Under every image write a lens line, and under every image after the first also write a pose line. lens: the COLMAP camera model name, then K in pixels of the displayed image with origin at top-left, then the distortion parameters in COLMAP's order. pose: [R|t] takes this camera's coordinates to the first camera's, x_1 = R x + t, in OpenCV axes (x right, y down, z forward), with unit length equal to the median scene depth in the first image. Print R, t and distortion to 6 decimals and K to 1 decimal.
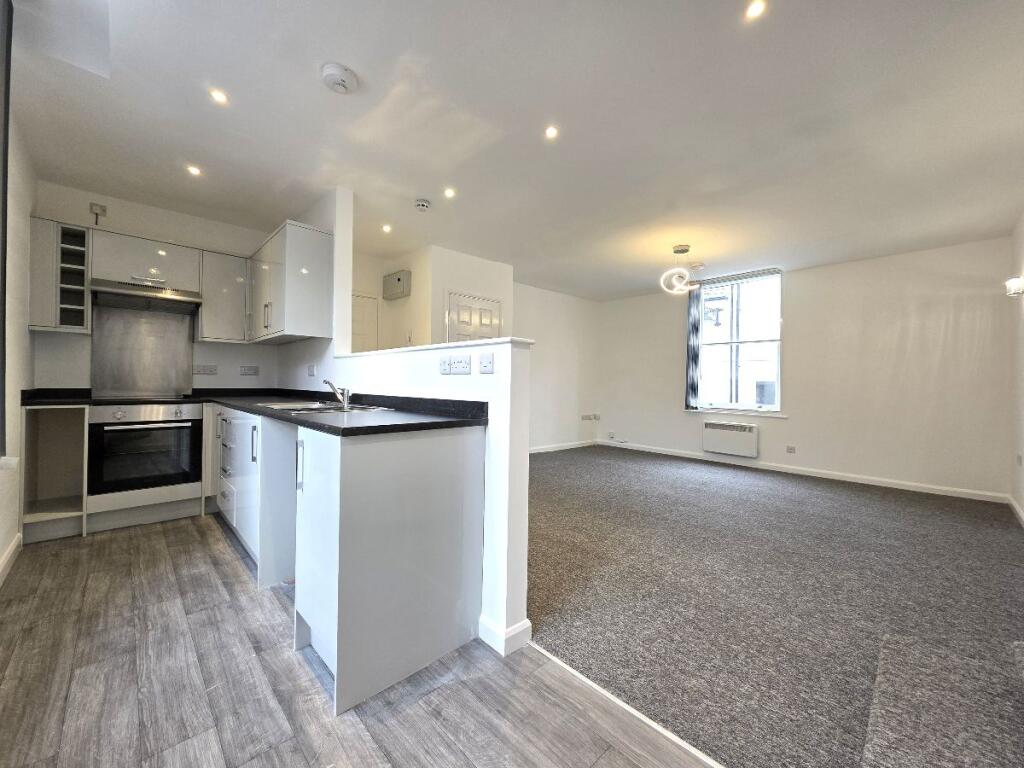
lens RADIAL K [[410.5, 0, 527.7], [0, 410.5, 380.6], [0, 0, 1]] dist [-0.000919, -0.000365]
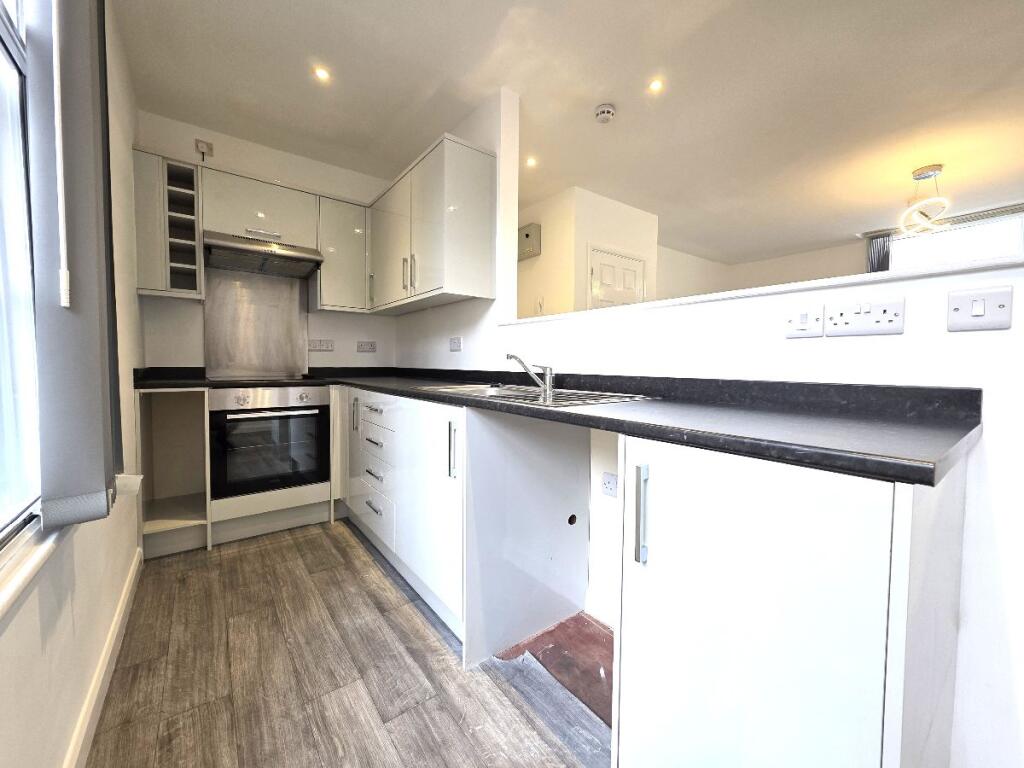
lens RADIAL K [[402.6, 0, 511.0], [0, 402.6, 380.4], [0, 0, 1]] dist [0.000179, -0.000010]
pose [[0.991899, 0.002738, -0.127003, -0.376476], [0.002940, 0.999005, 0.044494, 0.012148], [0.126998, -0.044507, 0.990904, 0.291426]]
